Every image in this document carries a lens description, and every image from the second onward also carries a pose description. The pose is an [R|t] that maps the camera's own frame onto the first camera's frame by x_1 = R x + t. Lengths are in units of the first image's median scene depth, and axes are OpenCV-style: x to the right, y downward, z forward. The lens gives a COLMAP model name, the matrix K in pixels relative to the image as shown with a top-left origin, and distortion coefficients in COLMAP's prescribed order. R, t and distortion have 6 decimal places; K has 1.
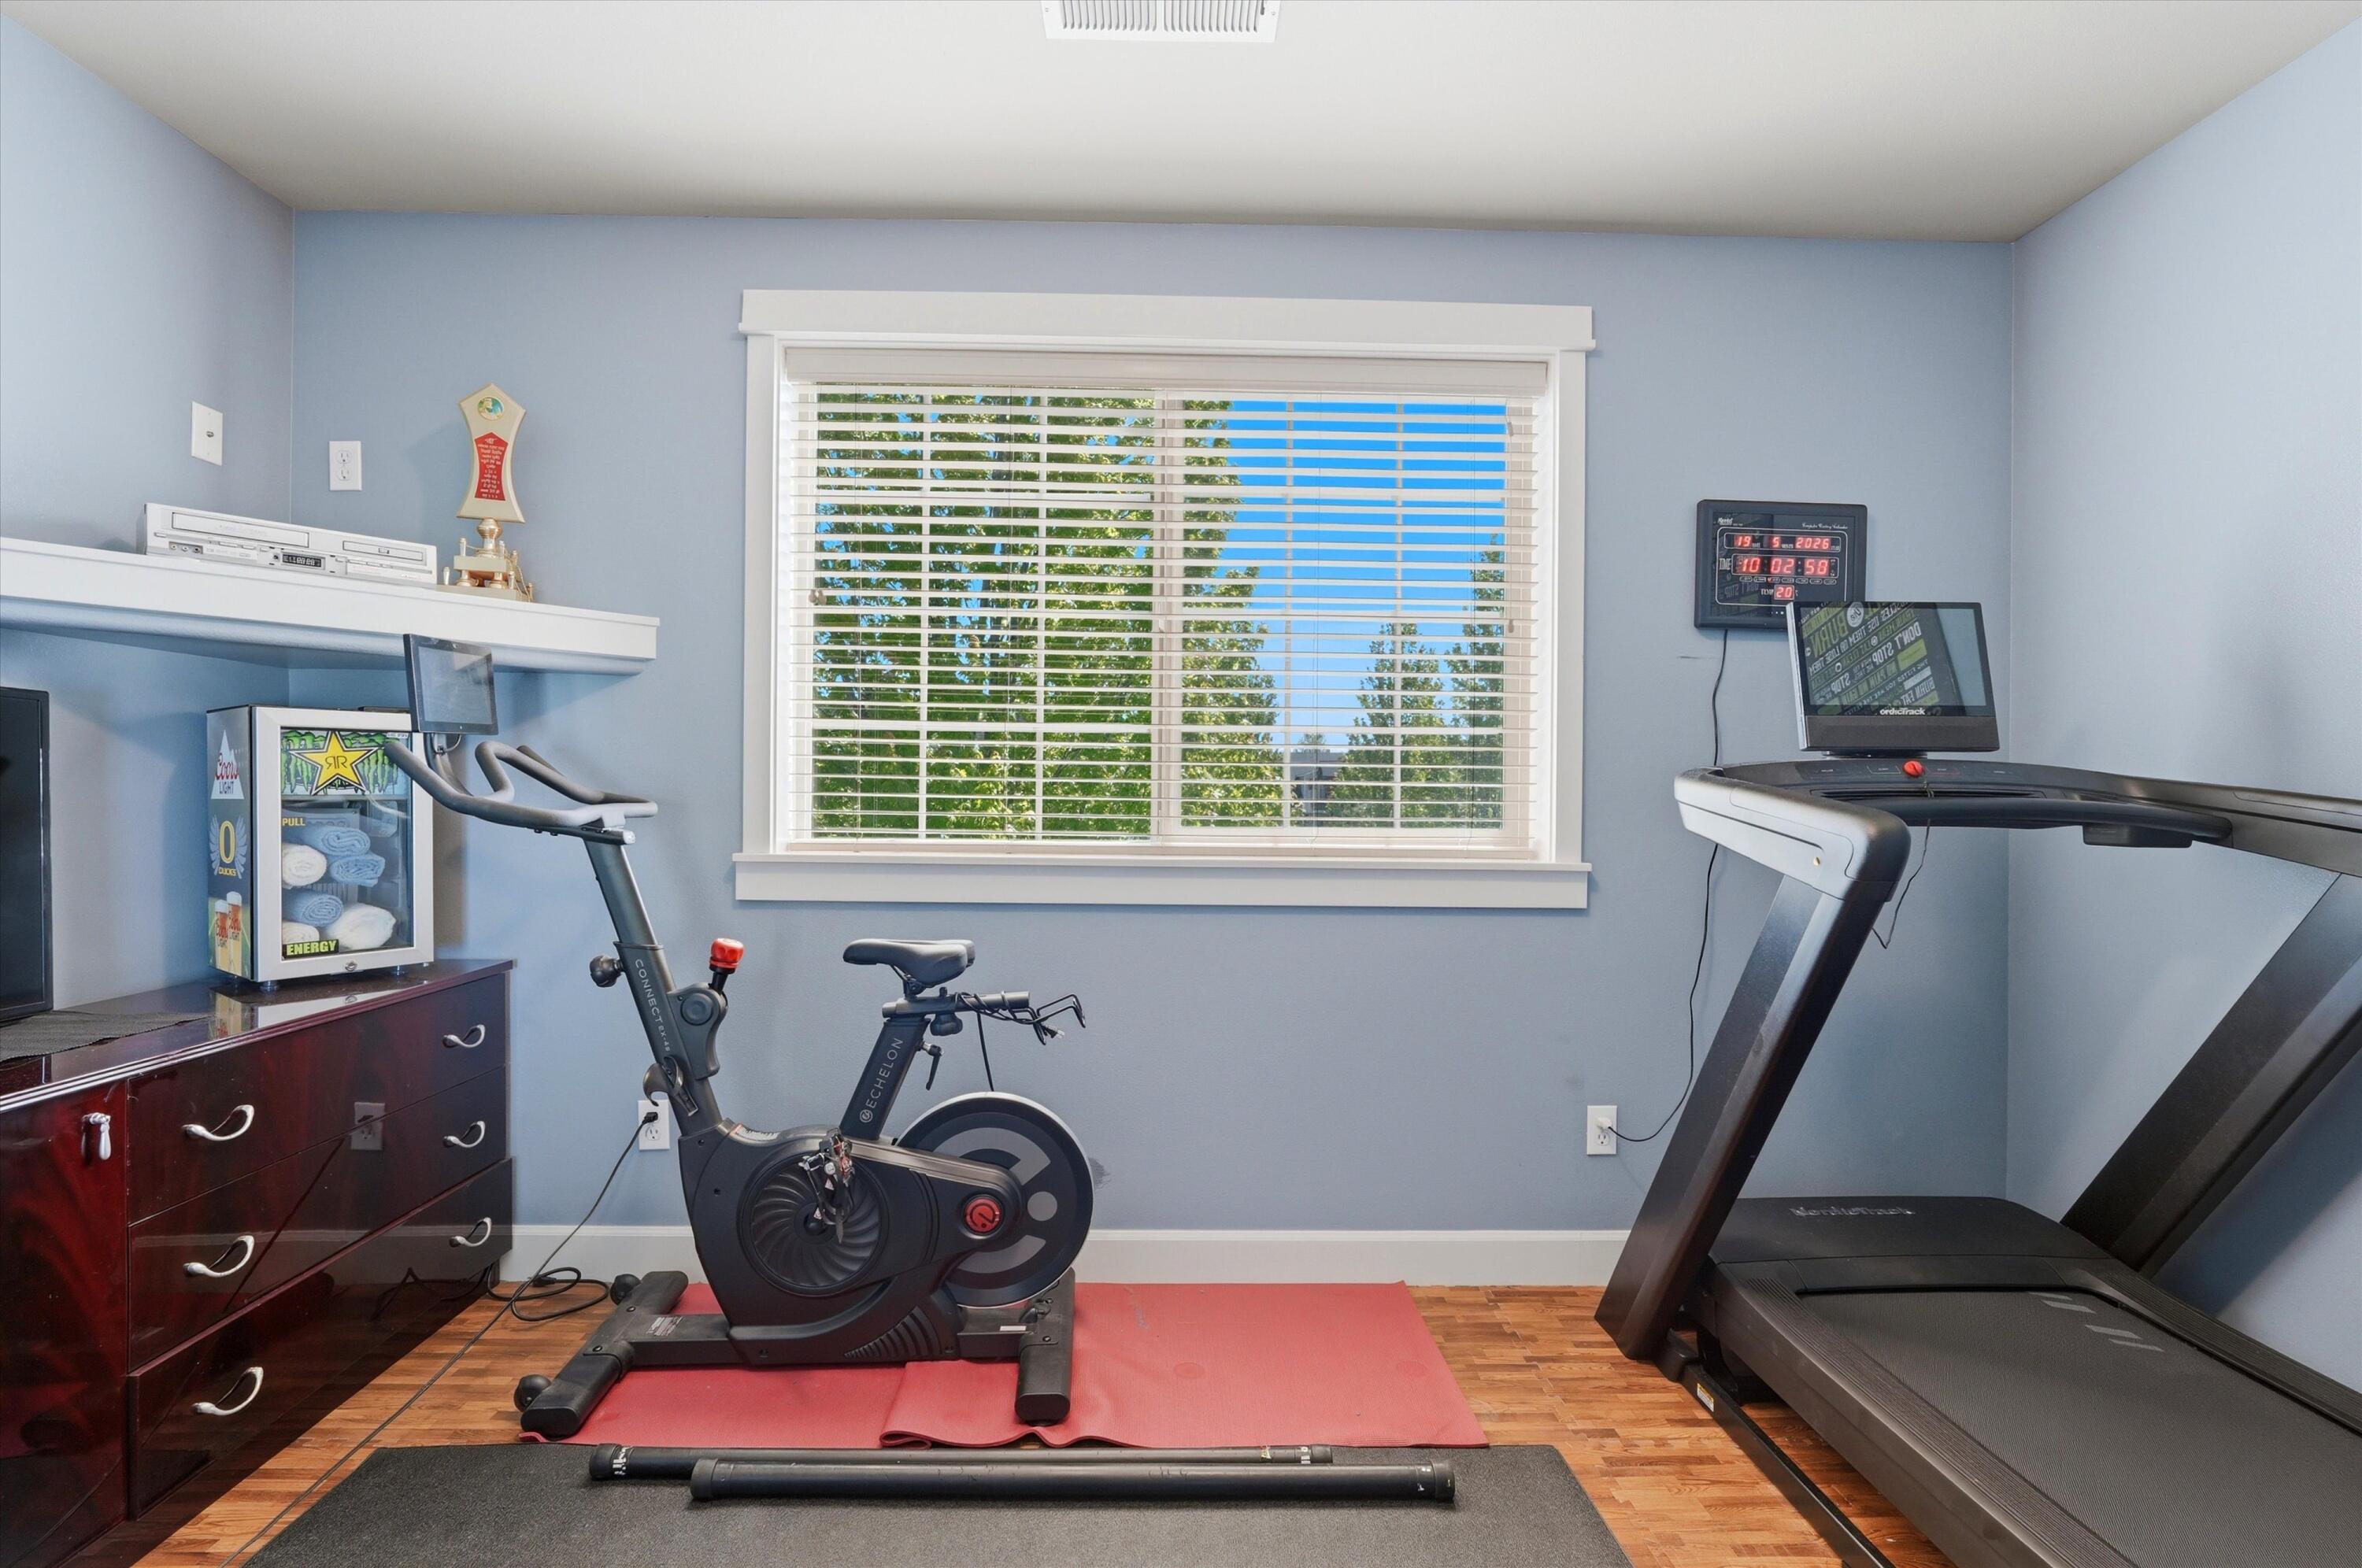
lens RADIAL K [[1051.0, 0, 1178.3], [0, 1051.0, 773.8], [0, 0, 1]] dist [-0.002251, 0.000531]
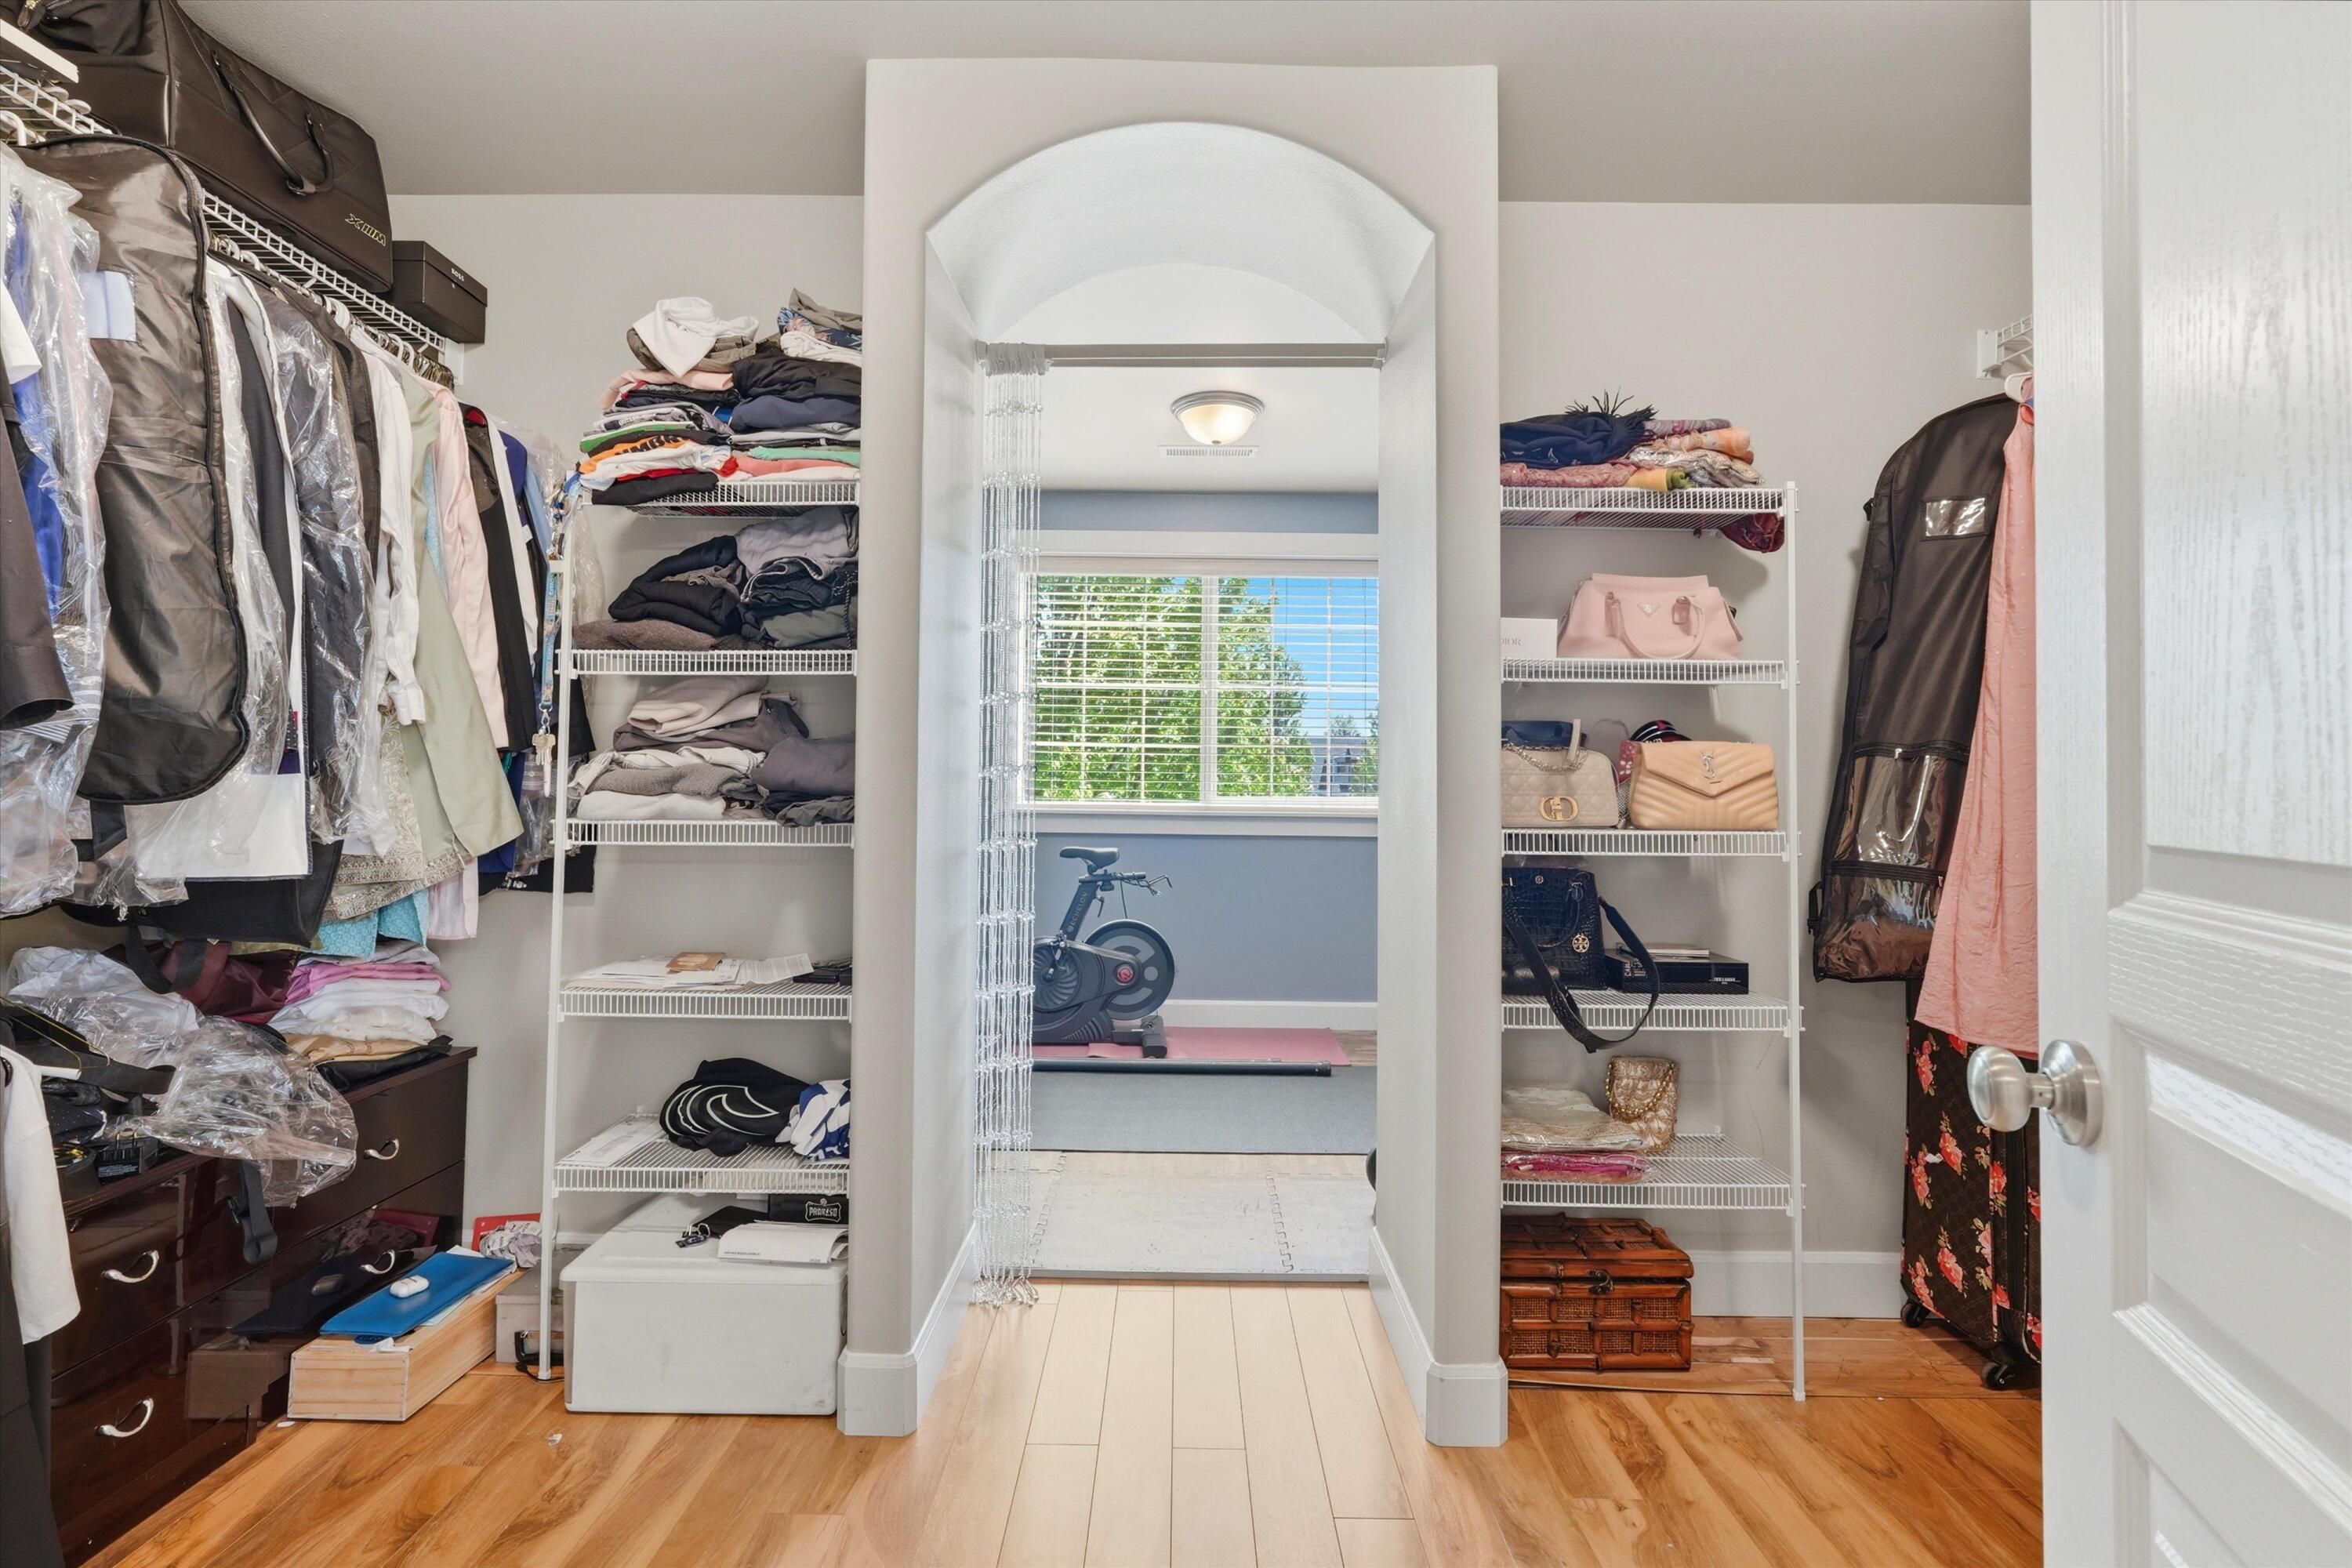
lens RADIAL K [[1071.1, 0, 1171.0], [0, 1071.1, 778.5], [0, 0, 1]] dist [-0.005356, 0.000710]
pose [[0.999306, -0.001014, -0.037244, -0.008089], [0.001841, 0.999752, 0.022182, -0.031042], [0.037213, -0.022235, 0.999060, -1.175268]]
